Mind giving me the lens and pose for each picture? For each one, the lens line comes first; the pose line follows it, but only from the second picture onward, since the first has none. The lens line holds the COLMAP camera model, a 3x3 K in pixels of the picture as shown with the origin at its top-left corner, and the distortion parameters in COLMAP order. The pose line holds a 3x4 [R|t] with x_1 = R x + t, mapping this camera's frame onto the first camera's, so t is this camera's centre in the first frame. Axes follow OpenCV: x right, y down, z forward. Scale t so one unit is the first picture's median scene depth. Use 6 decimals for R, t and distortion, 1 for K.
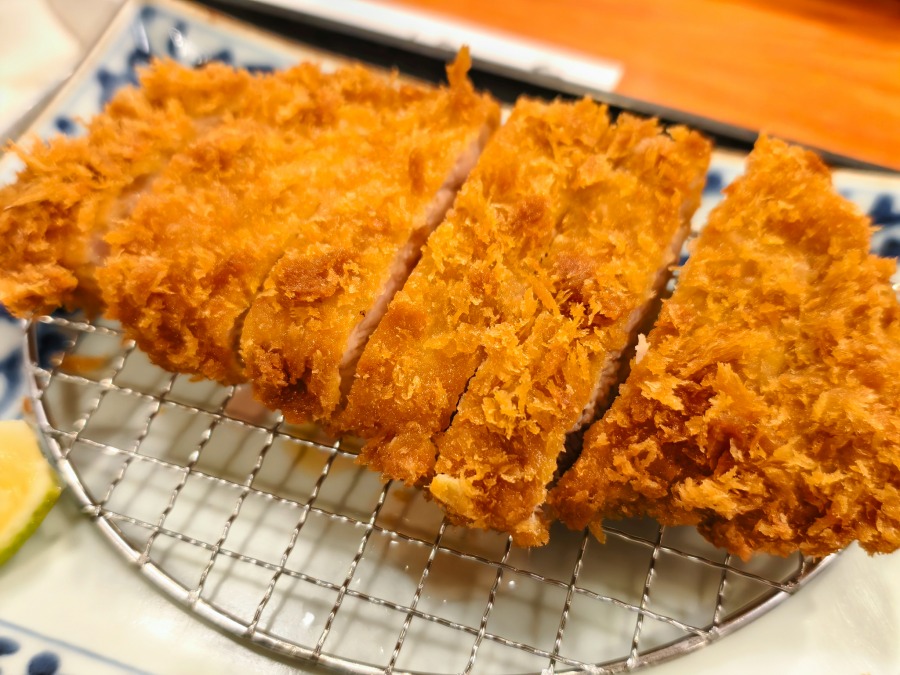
lens RADIAL K [[995.5, 0, 450.0], [0, 995.5, 337.5], [0, 0, 1]] dist [-0.024984, -0.042012]
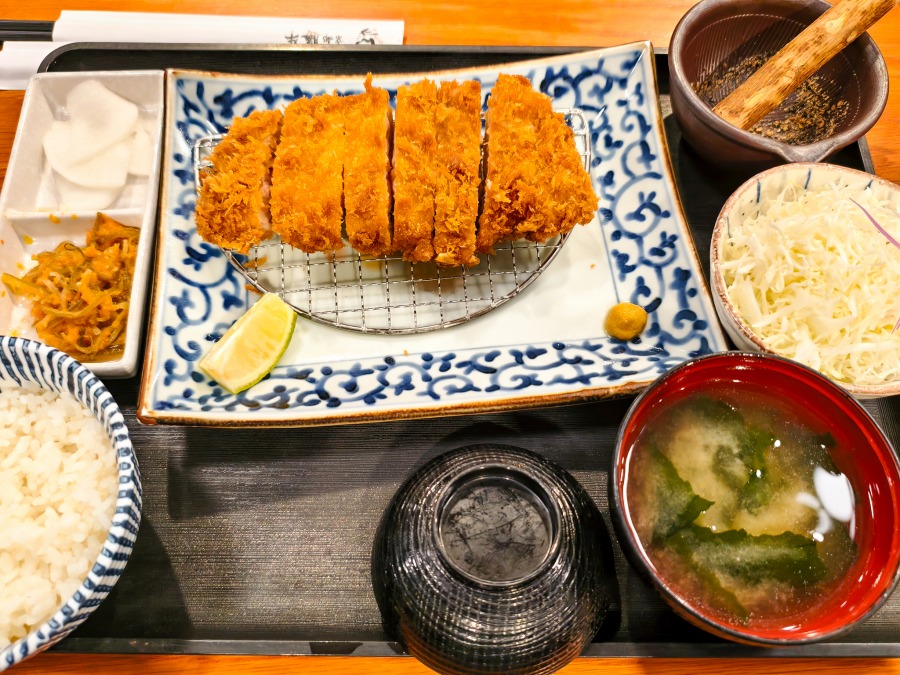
lens RADIAL K [[752.0, 0, 450.0], [0, 752.0, 337.5], [0, 0, 1]] dist [-0.004495, 0.000478]
pose [[0.911324, -0.377360, 0.164586, -0.404131], [0.305845, 0.888181, 0.342920, -0.355521], [-0.275586, -0.262173, 0.924834, -0.989064]]
